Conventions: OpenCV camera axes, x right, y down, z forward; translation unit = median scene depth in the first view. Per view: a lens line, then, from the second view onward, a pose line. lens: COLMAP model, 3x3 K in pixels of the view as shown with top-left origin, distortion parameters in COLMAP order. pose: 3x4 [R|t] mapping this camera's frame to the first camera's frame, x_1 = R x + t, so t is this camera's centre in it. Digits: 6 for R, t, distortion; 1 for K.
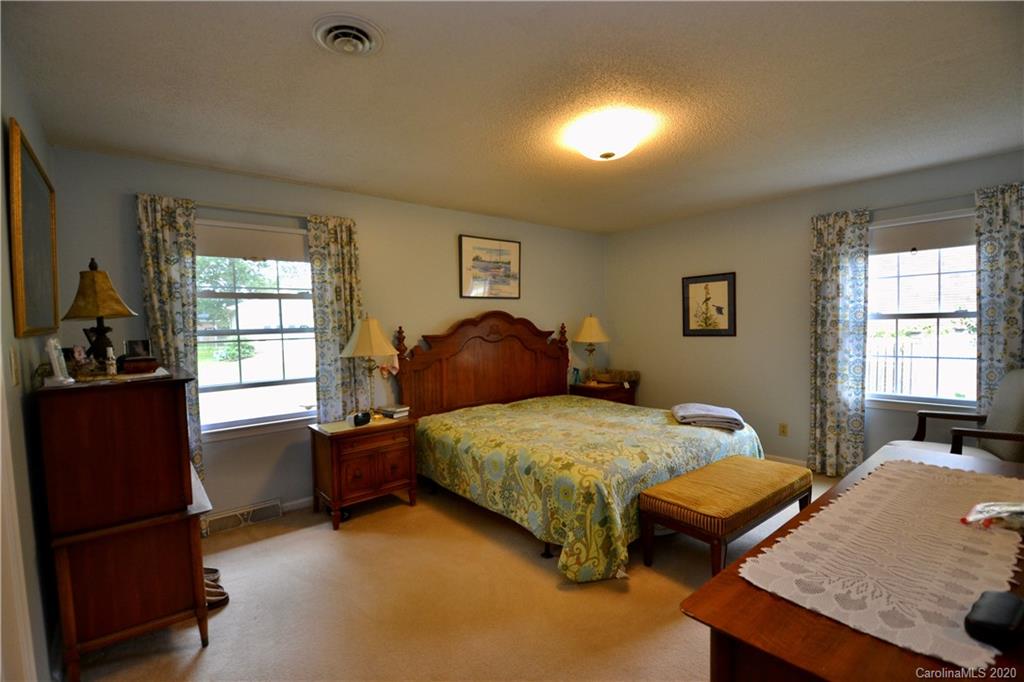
lens RADIAL K [[457.2, 0, 502.2], [0, 457.2, 341.3], [0, 0, 1]] dist [0.006410, -0.015007]
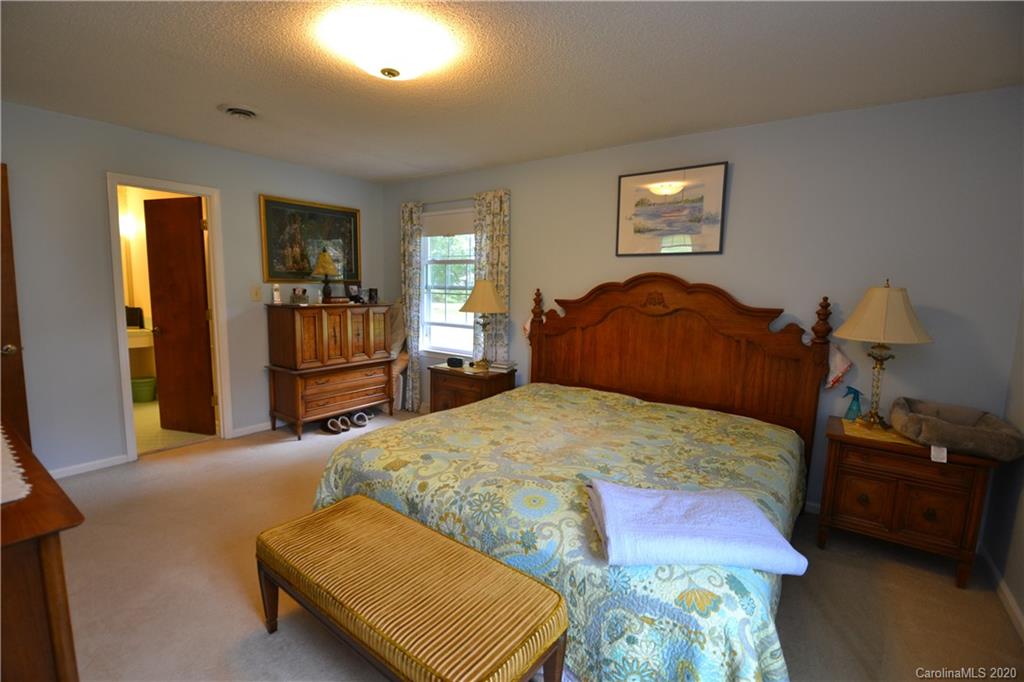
lens RADIAL K [[457.2, 0, 504.3], [0, 457.2, 345.9], [0, 0, 1]] dist [0.006410, -0.015007]
pose [[0.247099, 0.153576, -0.956743, 0.693474], [-0.063794, 0.987797, 0.142085, -0.043559], [0.966888, 0.025926, 0.253881, 0.640057]]
